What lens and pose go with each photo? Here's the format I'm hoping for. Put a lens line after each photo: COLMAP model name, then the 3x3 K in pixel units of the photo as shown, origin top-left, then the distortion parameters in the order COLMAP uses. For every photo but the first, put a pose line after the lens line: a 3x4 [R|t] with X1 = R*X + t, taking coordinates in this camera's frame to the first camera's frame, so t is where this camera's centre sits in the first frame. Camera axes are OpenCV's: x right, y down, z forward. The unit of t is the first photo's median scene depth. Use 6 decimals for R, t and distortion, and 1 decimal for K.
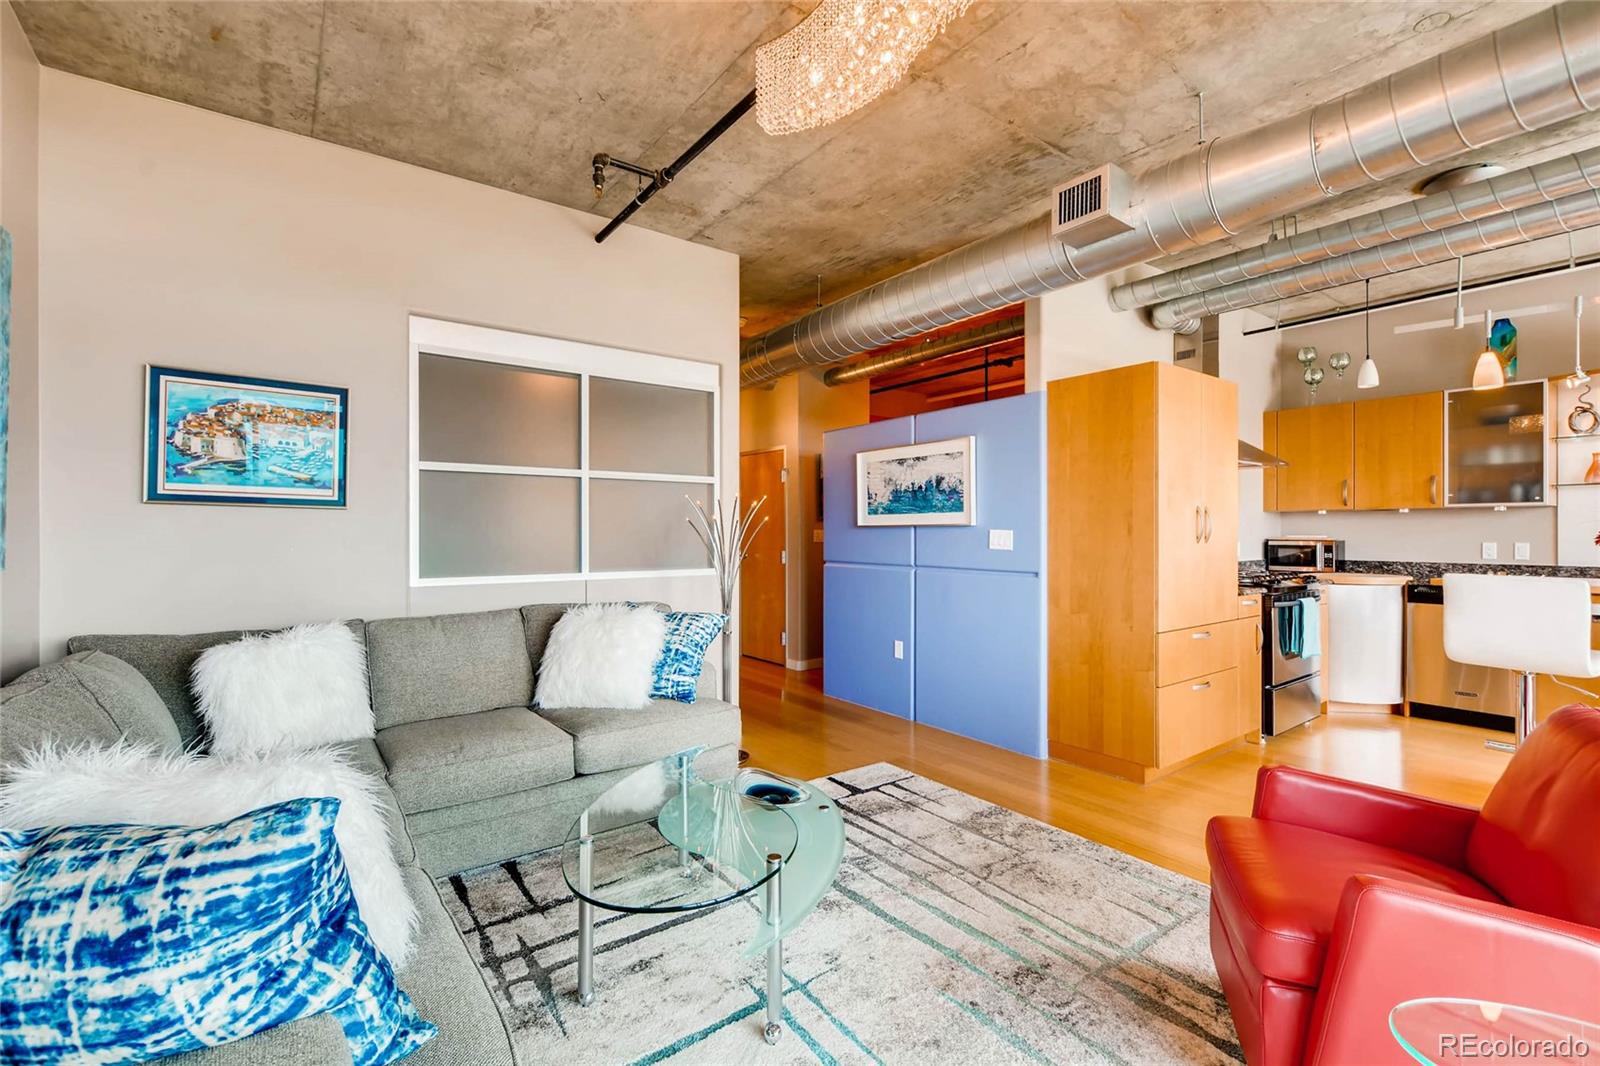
lens RADIAL K [[700.5, 0, 806.7], [0, 700.5, 532.5], [0, 0, 1]] dist [0.011439, -0.007134]
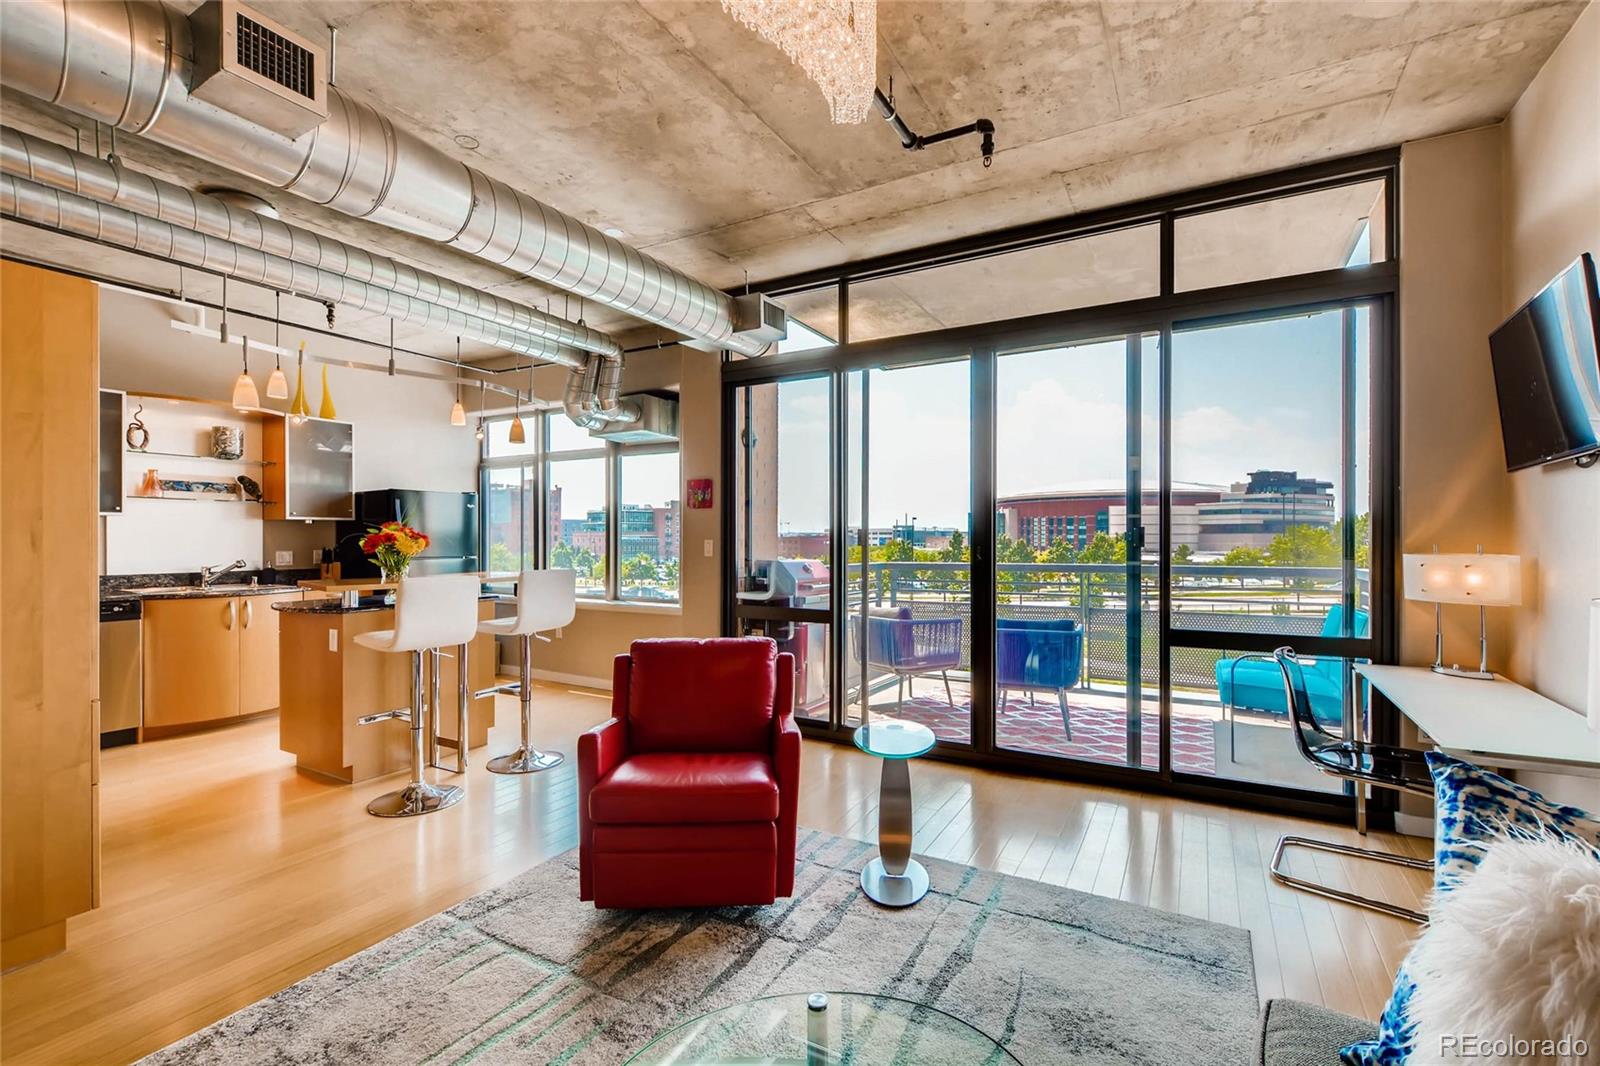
lens RADIAL K [[700.5, 0, 799.6], [0, 700.5, 541.4], [0, 0, 1]] dist [0.011439, -0.007134]
pose [[-0.404822, -0.003254, 0.914390, -0.329988], [-0.000946, 0.999995, 0.003140, -0.006984], [-0.914395, 0.000407, -0.404823, 0.614251]]
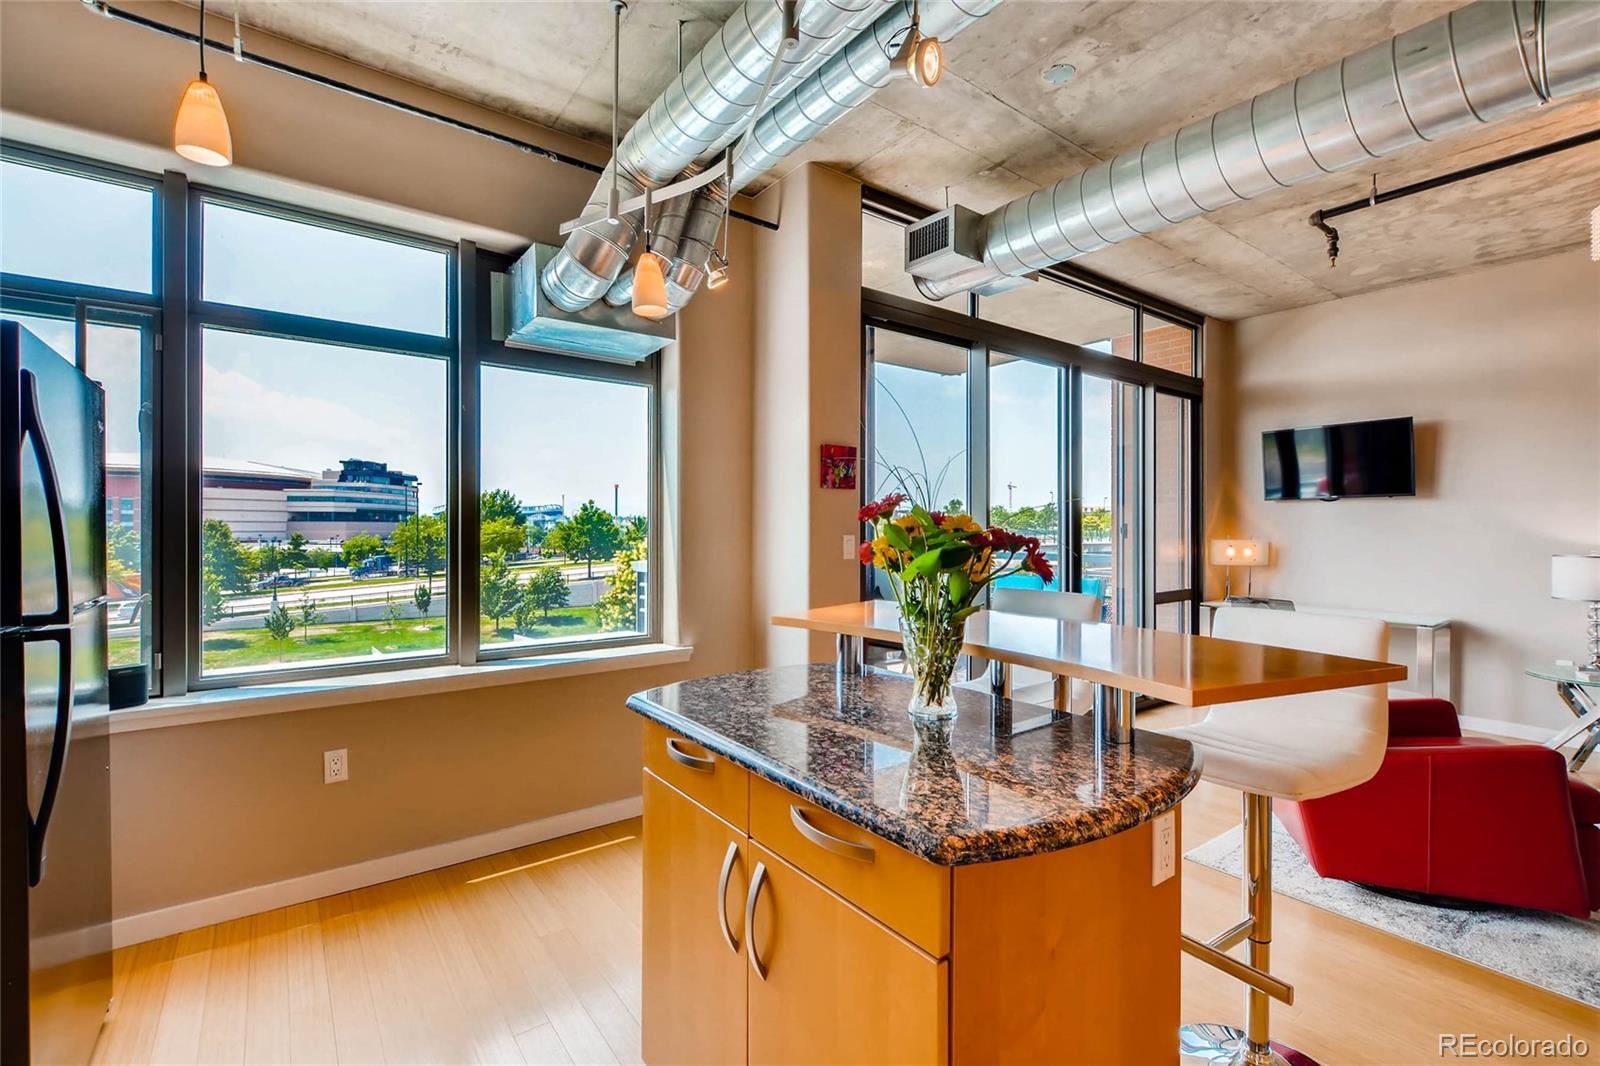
lens RADIAL K [[700.5, 0, 798.9], [0, 700.5, 530.2], [0, 0, 1]] dist [0.011439, -0.007134]
pose [[-0.999999, -0.001554, -0.000334, 1.007263], [-0.001555, 0.999996, 0.002434, -0.014209], [0.000330, 0.002435, -0.999997, 1.141880]]
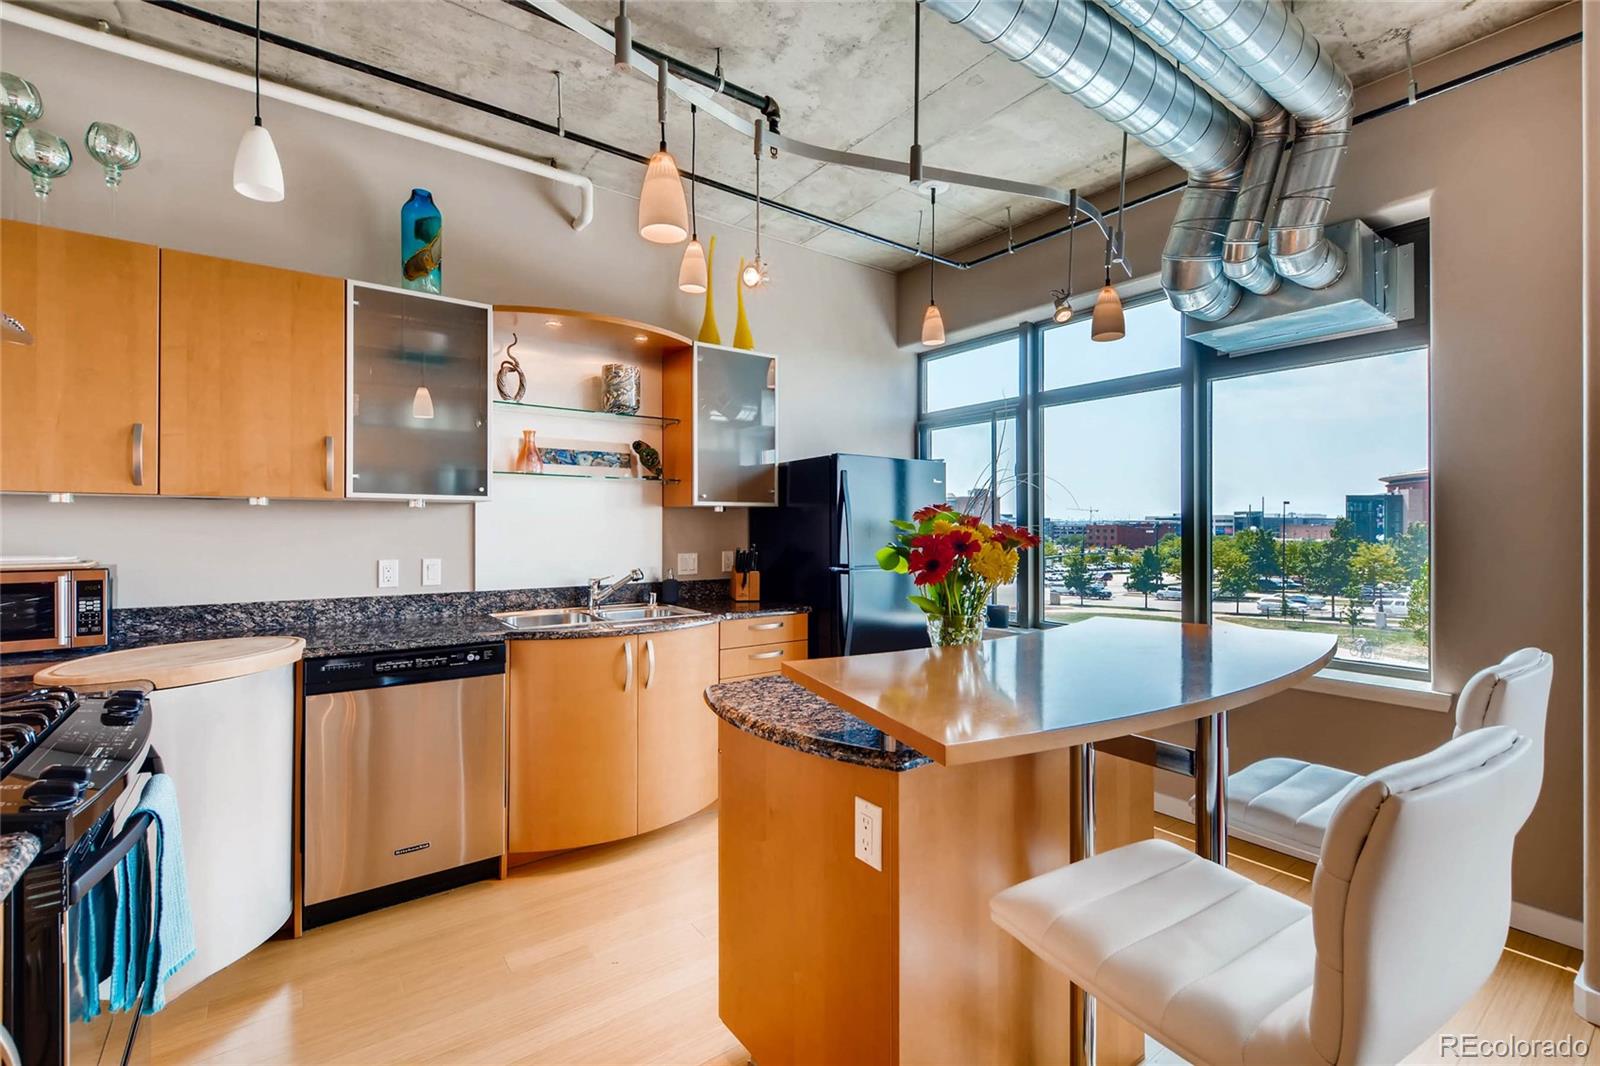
lens RADIAL K [[700.5, 0, 808.6], [0, 700.5, 524.3], [0, 0, 1]] dist [0.011439, -0.007134]
pose [[-0.004153, 0.004993, 0.999979, 0.481401], [0.000110, 0.999988, -0.004992, -0.017310], [-0.999991, 0.000089, -0.004154, 0.842961]]
